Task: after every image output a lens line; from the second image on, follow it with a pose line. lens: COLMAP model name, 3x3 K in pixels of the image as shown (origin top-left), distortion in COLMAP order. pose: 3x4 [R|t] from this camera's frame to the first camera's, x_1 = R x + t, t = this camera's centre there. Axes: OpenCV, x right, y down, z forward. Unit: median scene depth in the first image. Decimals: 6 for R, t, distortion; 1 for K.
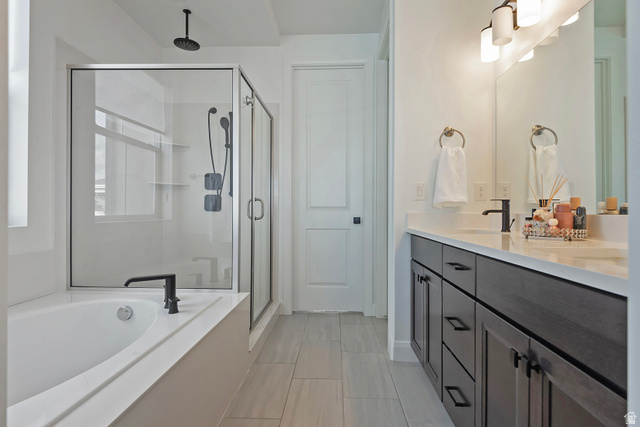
lens RADIAL K [[342.3, 0, 320.3], [0, 342.3, 208.2], [0, 0, 1]] dist [0.029973, -0.001696]
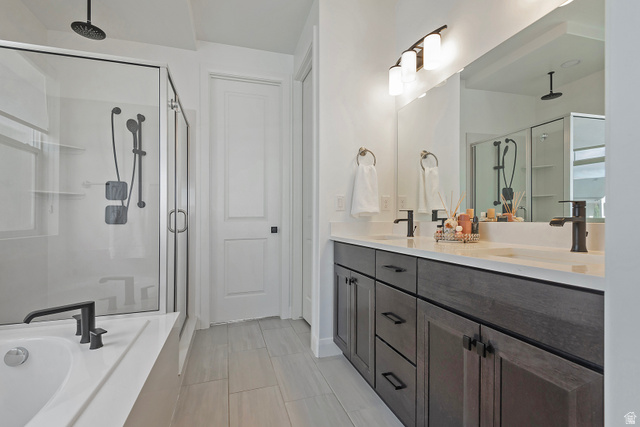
lens RADIAL K [[315.0, 0, 322.4], [0, 315.0, 216.7], [0, 0, 1]] dist [0.028338, -0.006397]
pose [[0.938525, -0.011973, 0.345004, -0.121825], [0.011741, 0.999927, 0.002762, -0.007869], [-0.345012, 0.001459, 0.938597, 0.053429]]
